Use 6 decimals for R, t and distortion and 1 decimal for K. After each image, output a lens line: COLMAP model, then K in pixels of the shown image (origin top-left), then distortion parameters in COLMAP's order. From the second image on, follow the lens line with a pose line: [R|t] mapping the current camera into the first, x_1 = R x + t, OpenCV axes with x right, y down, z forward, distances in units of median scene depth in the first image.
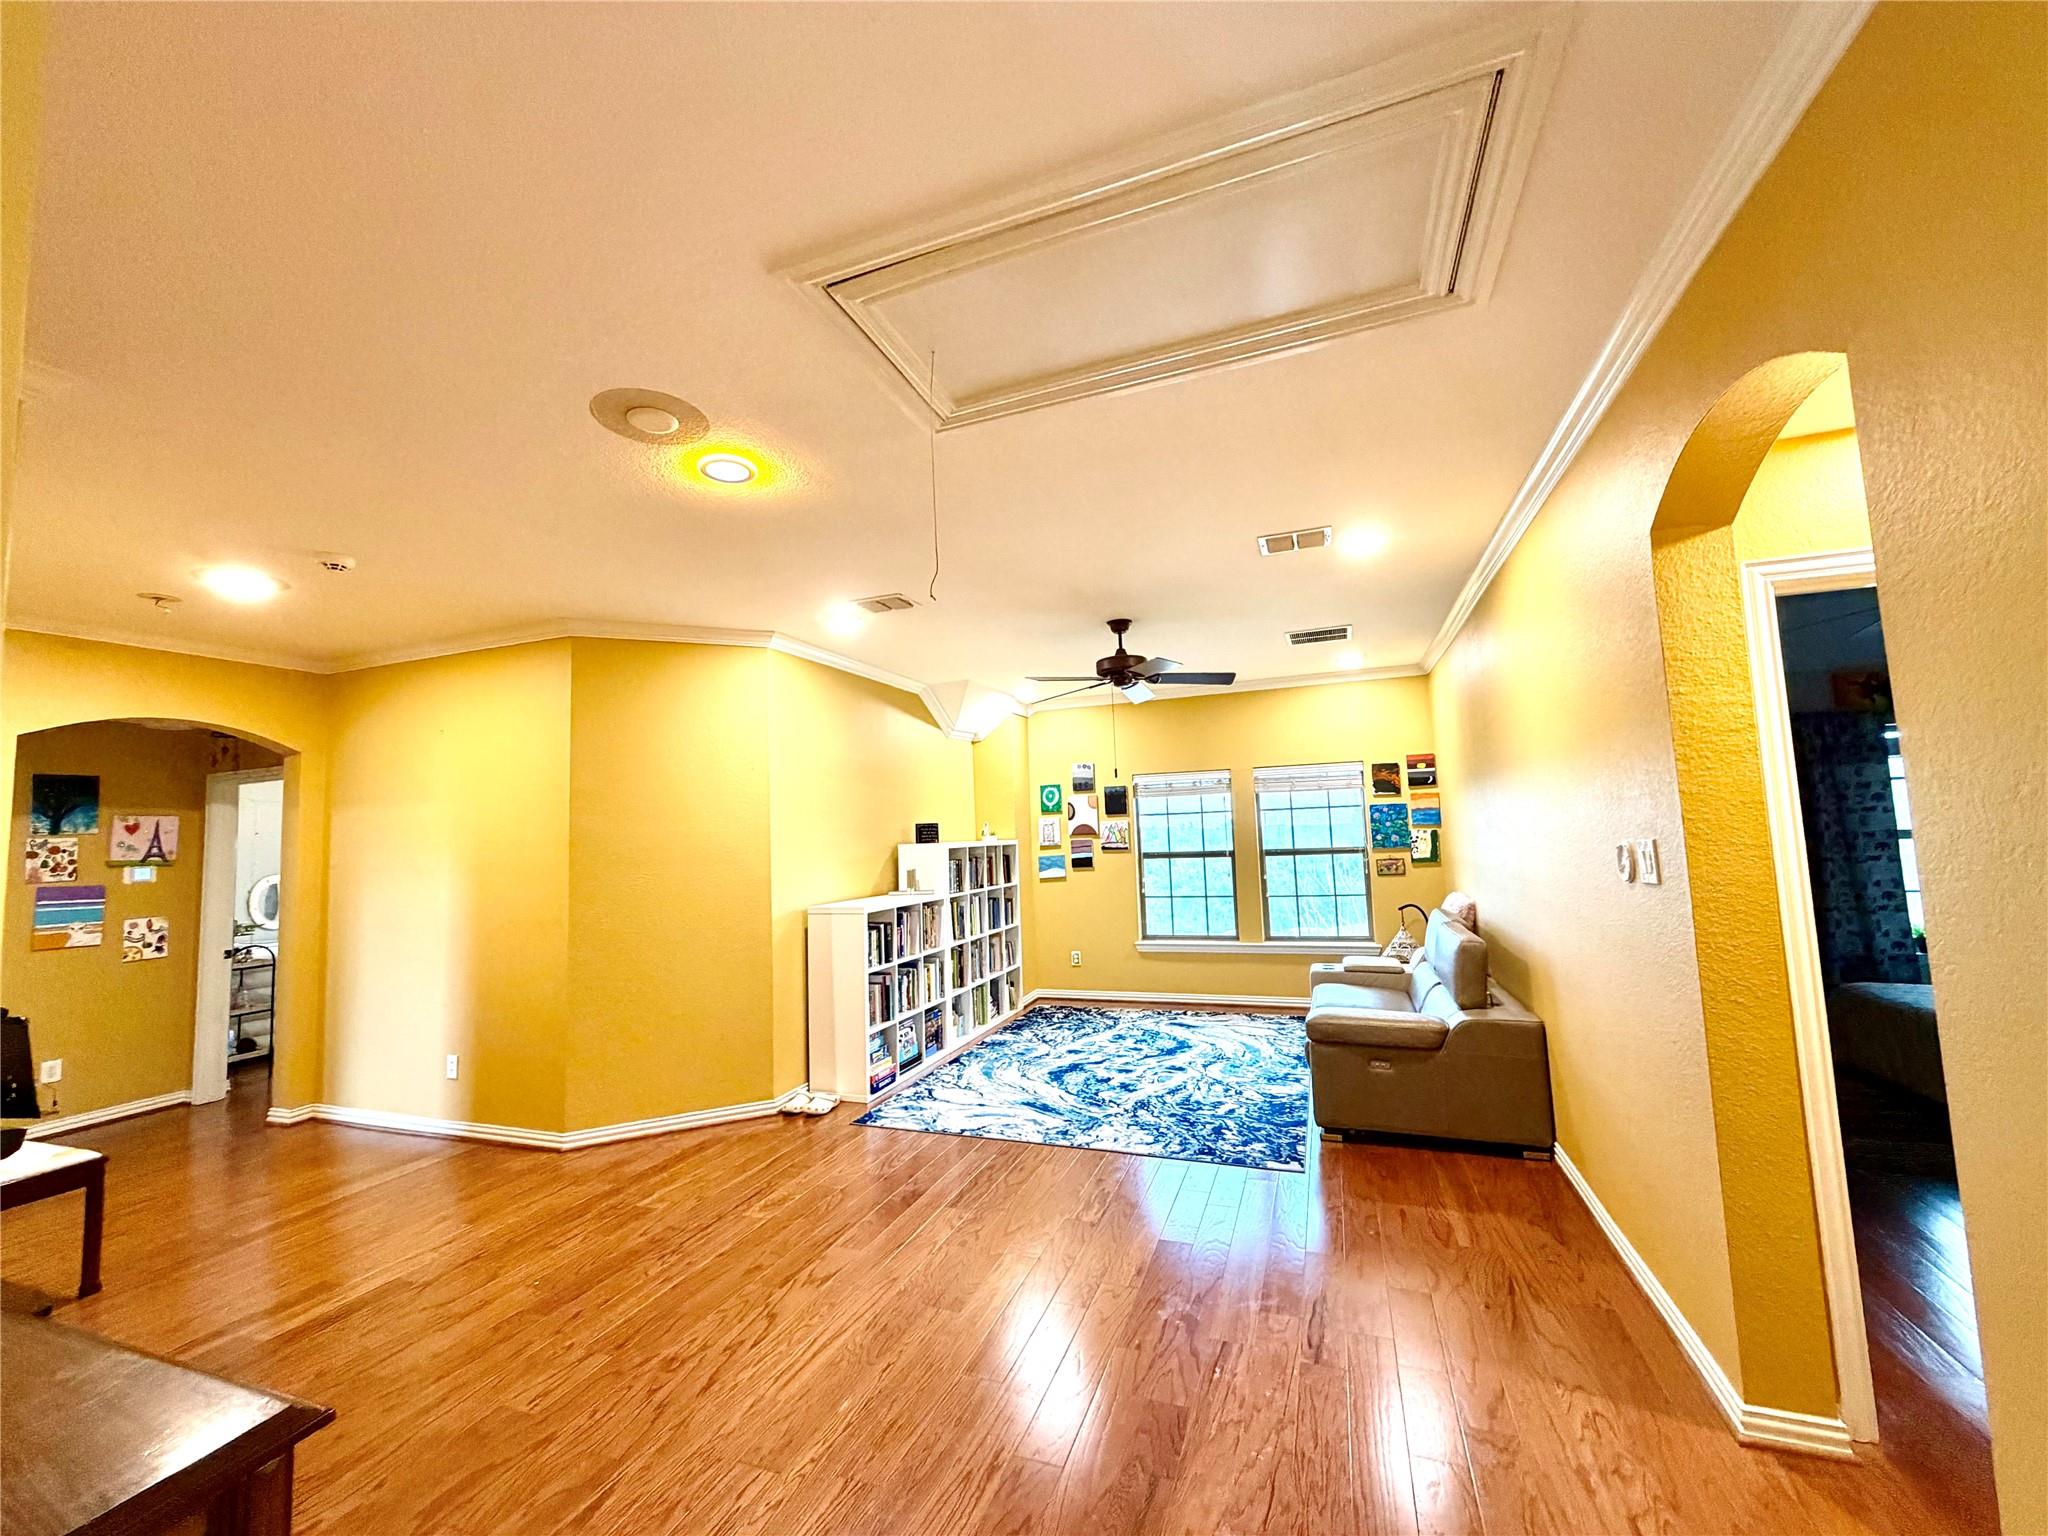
lens RADIAL K [[816.1, 0, 1019.8], [0, 816.1, 767.3], [0, 0, 1]] dist [-0.000013, 0.000632]
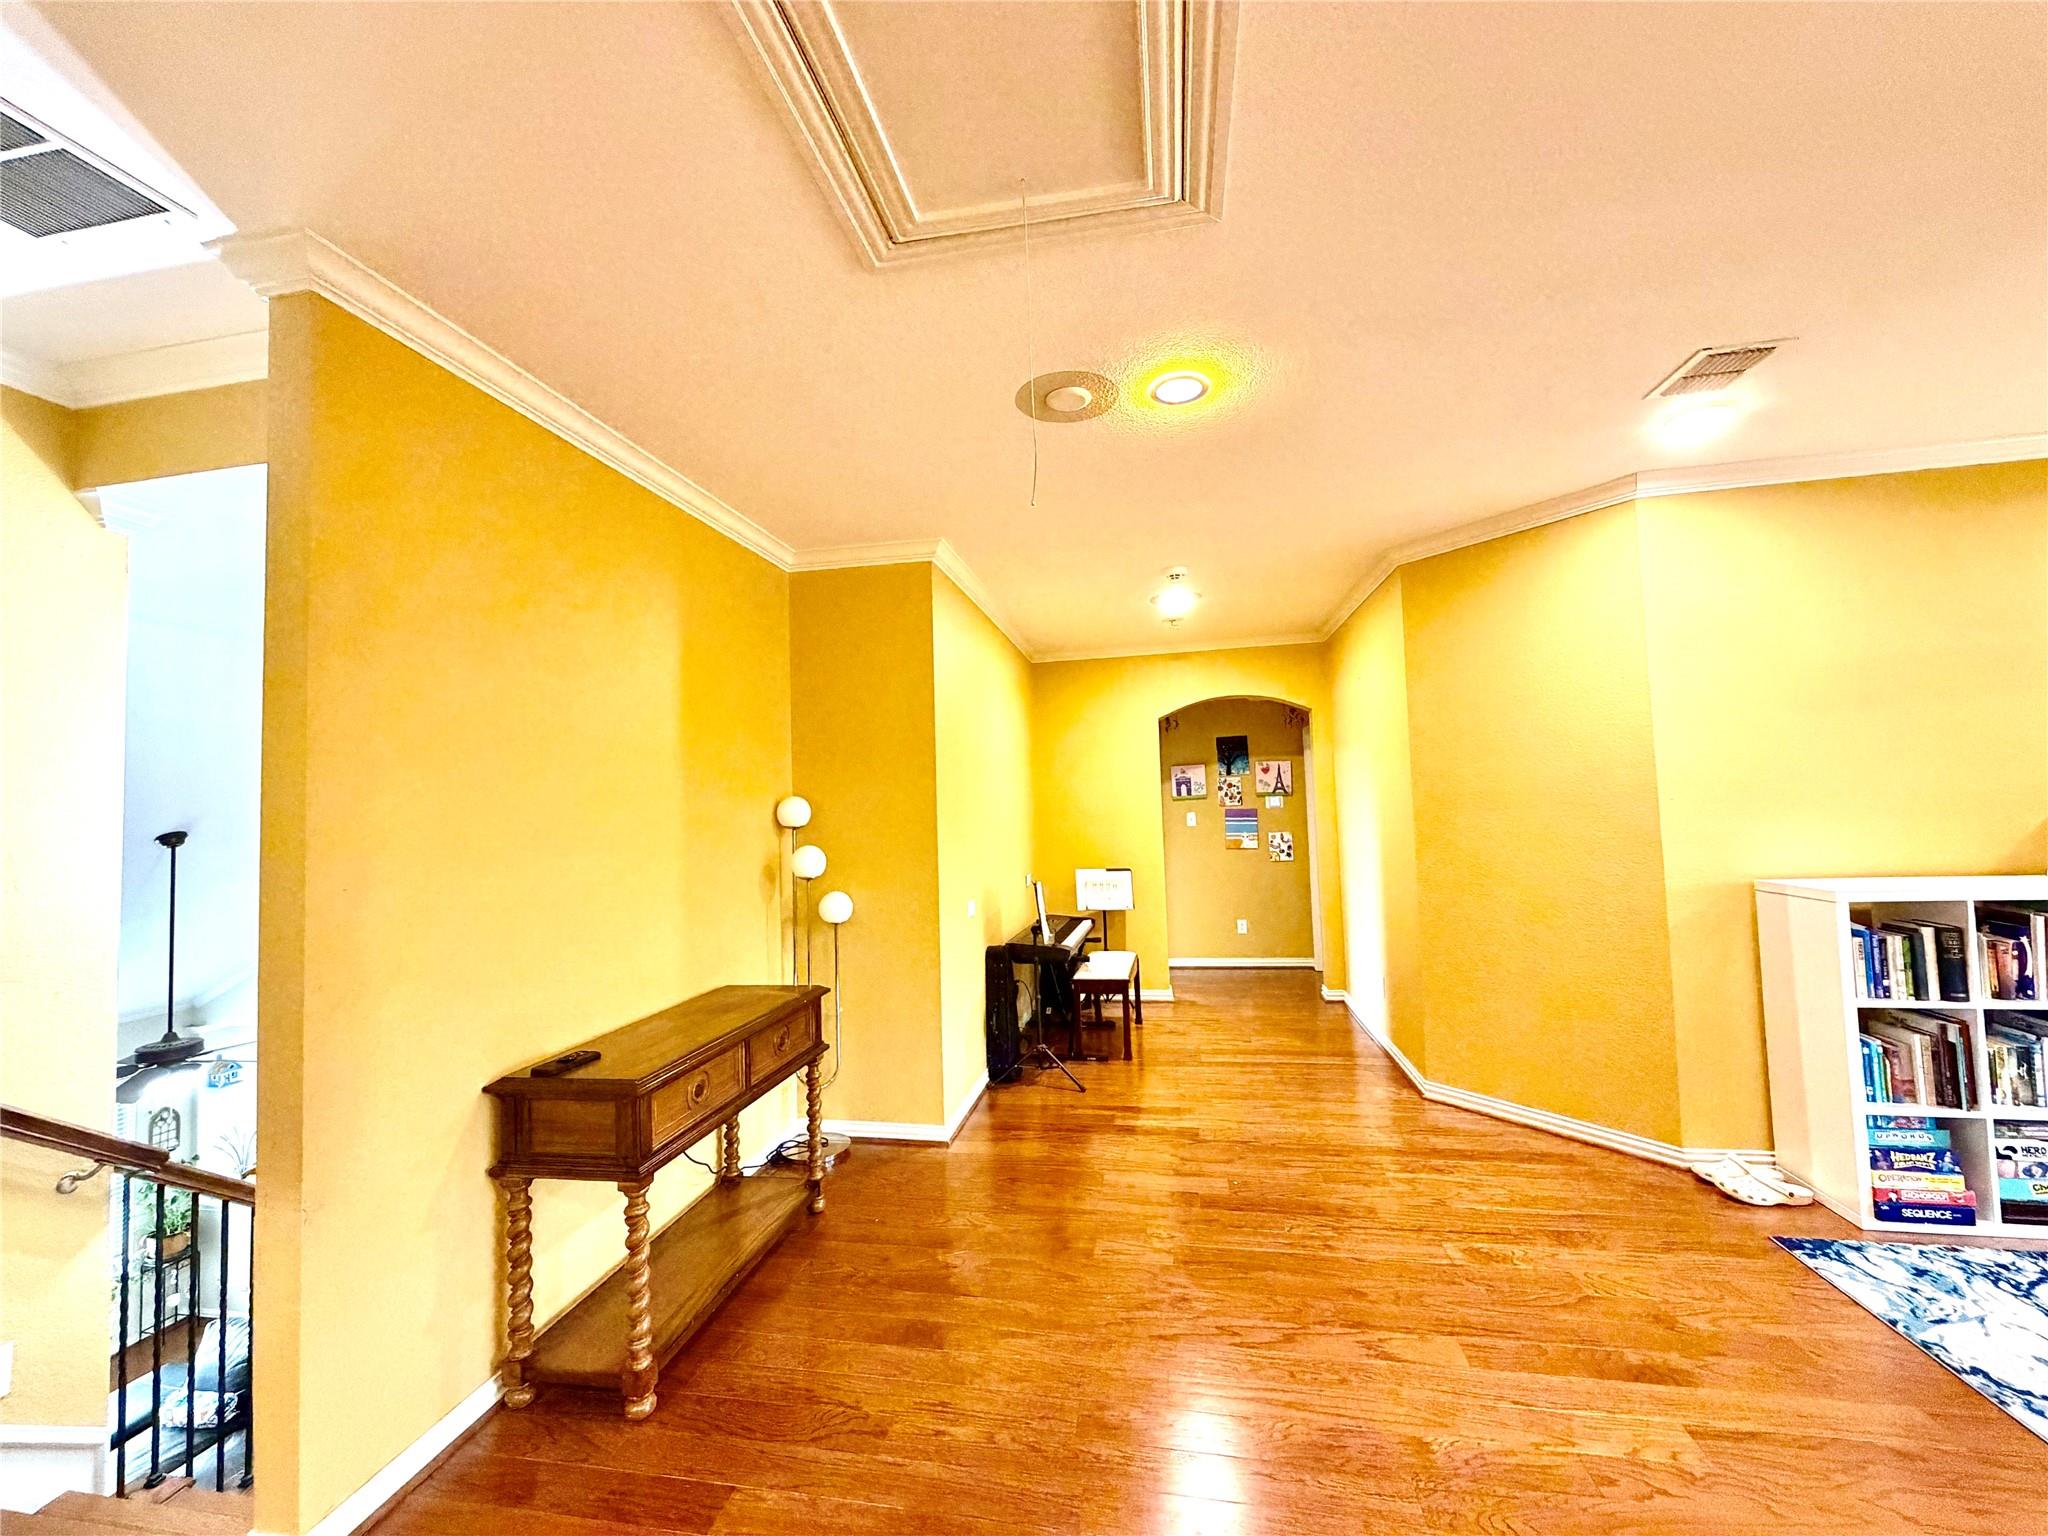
lens RADIAL K [[816.1, 0, 1019.8], [0, 816.1, 767.3], [0, 0, 1]] dist [-0.000013, 0.000632]
pose [[0.175432, -0.016798, -0.984348, 0.275777], [0.110950, 0.993822, 0.002814, 0.018979], [0.978220, -0.109707, 0.176212, 0.343489]]
